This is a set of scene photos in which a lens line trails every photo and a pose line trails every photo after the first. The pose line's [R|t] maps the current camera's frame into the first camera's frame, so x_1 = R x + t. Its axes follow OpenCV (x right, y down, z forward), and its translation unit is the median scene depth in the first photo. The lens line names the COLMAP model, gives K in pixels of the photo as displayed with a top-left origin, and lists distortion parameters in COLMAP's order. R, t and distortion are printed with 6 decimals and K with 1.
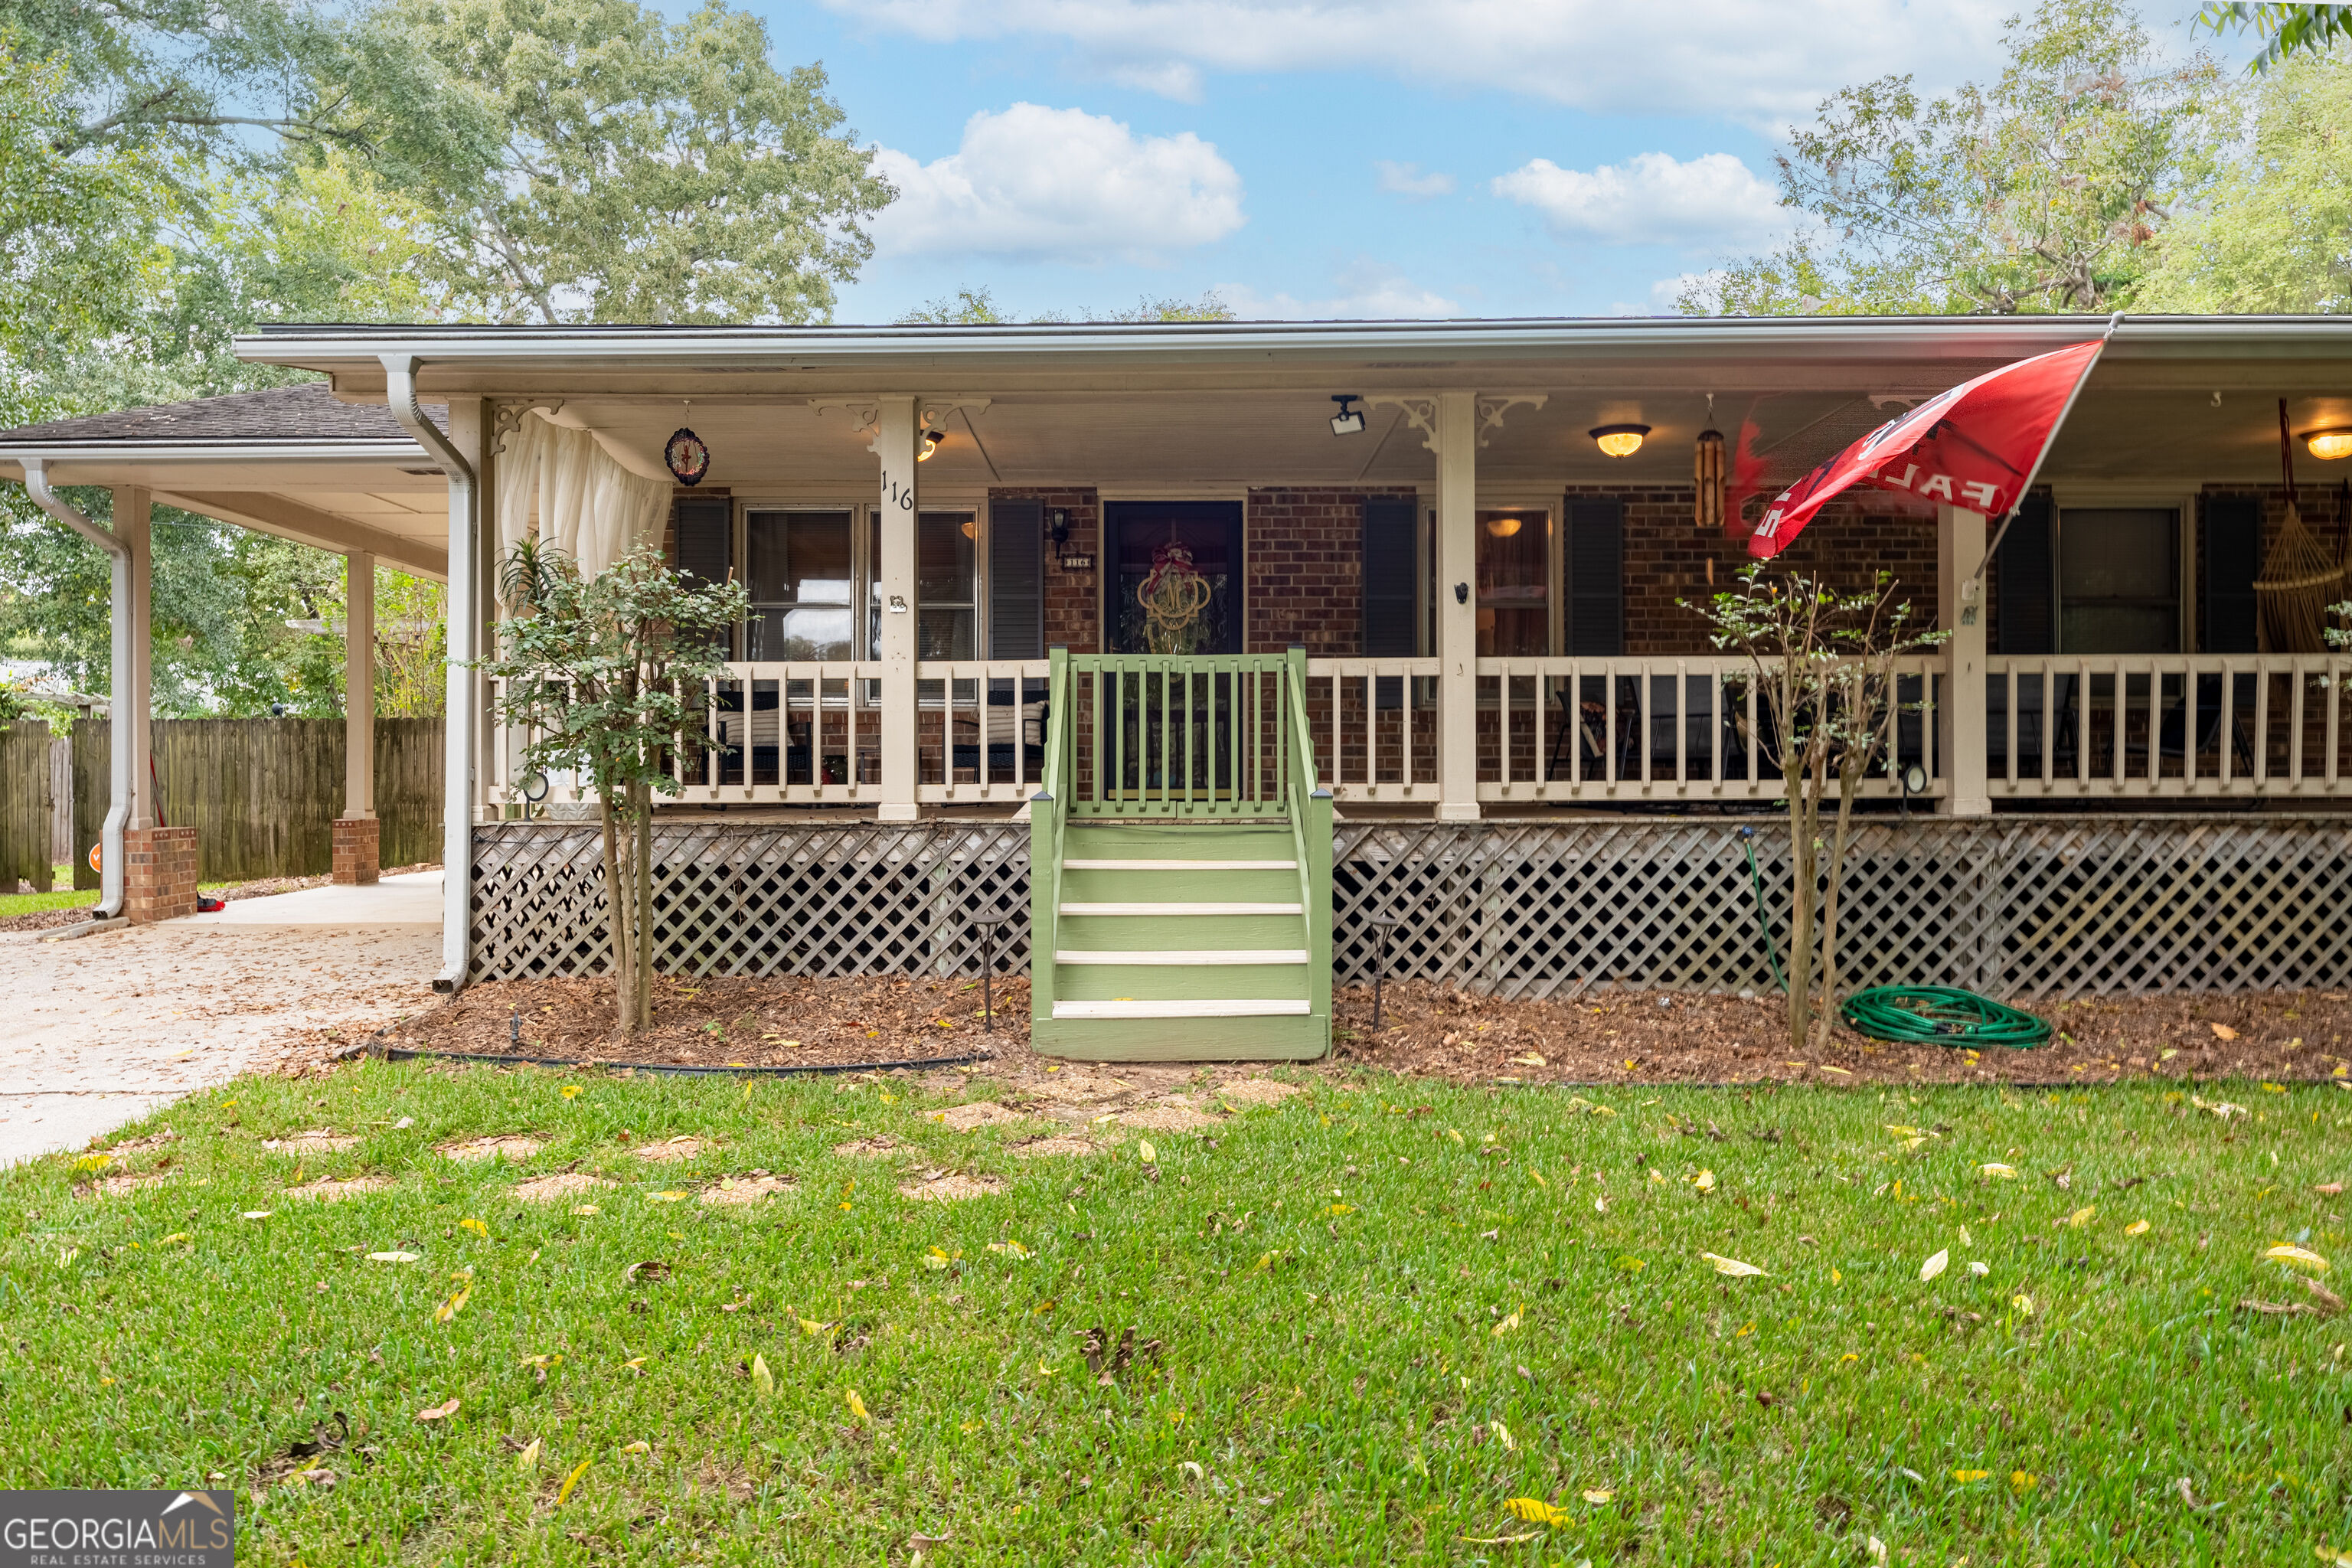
lens RADIAL K [[1616.2, 0, 1177.8], [0, 1616.2, 785.5], [0, 0, 1]] dist [-0.000997, -0.000707]
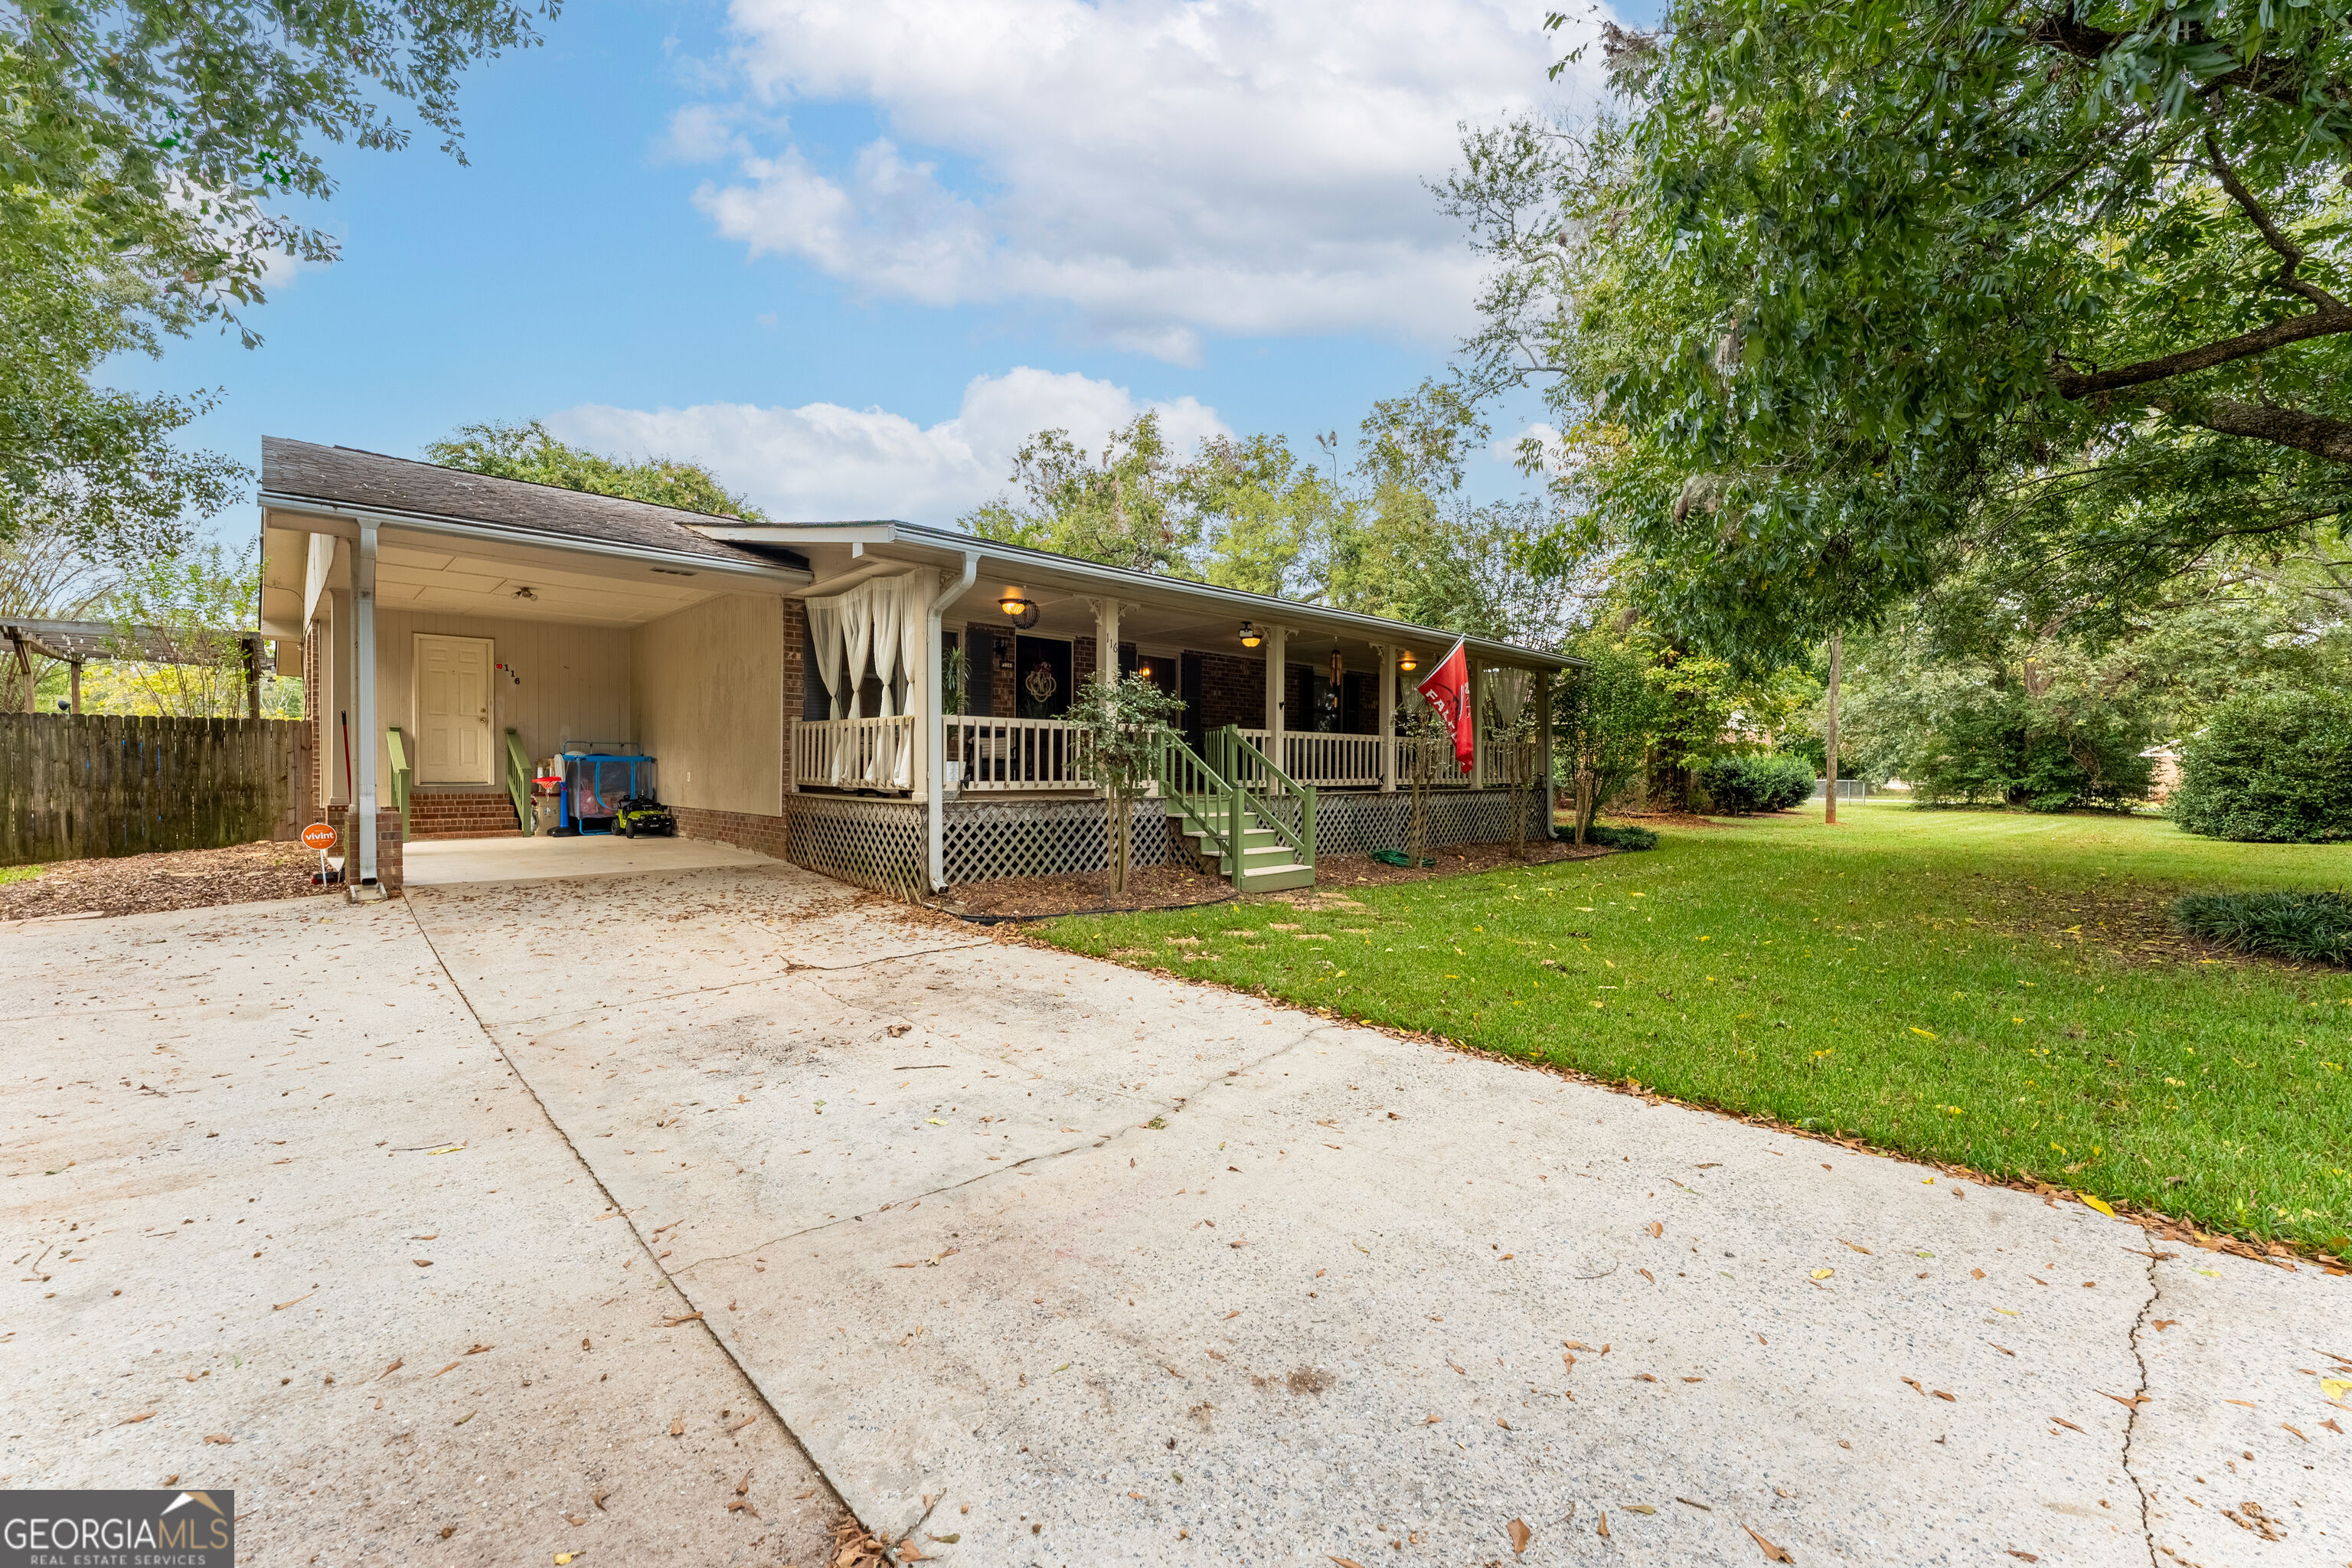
lens RADIAL K [[946.7, 0, 1159.0], [0, 946.7, 801.0], [0, 0, 1]] dist [0.000478, -0.000515]
pose [[0.722220, -0.014662, 0.691508, -0.995855], [-0.000699, 0.999759, 0.021929, -0.001709], [-0.691663, -0.016321, 0.722036, 0.053197]]
